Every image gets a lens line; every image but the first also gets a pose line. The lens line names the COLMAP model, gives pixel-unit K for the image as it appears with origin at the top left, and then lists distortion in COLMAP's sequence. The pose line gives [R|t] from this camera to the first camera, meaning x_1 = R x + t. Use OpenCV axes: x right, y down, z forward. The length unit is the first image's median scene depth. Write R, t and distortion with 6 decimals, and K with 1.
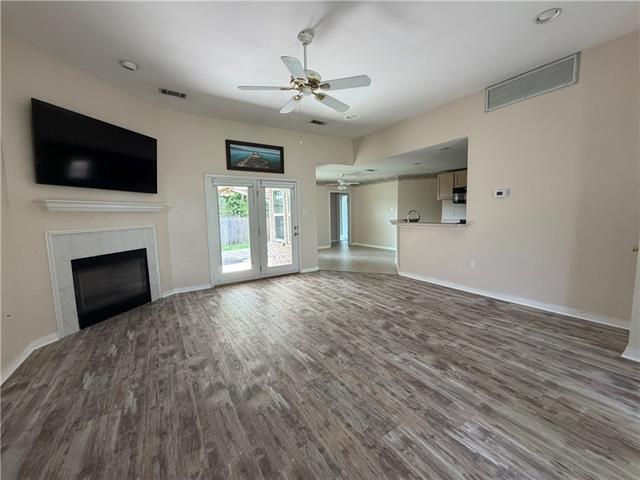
lens RADIAL K [[256.3, 0, 319.0], [0, 256.3, 238.9], [0, 0, 1]] dist [0.000095, -0.000110]
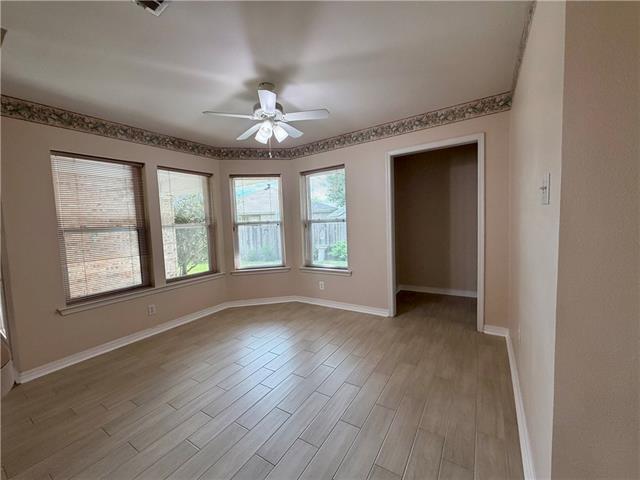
lens RADIAL K [[256.3, 0, 319.7], [0, 256.3, 238.7], [0, 0, 1]] dist [0.000095, -0.000110]
pose [[0.420428, 0.066110, -0.904914, 0.833077], [-0.058284, 0.997250, 0.045777, -0.216116], [0.905452, 0.033496, 0.423125, 2.041748]]
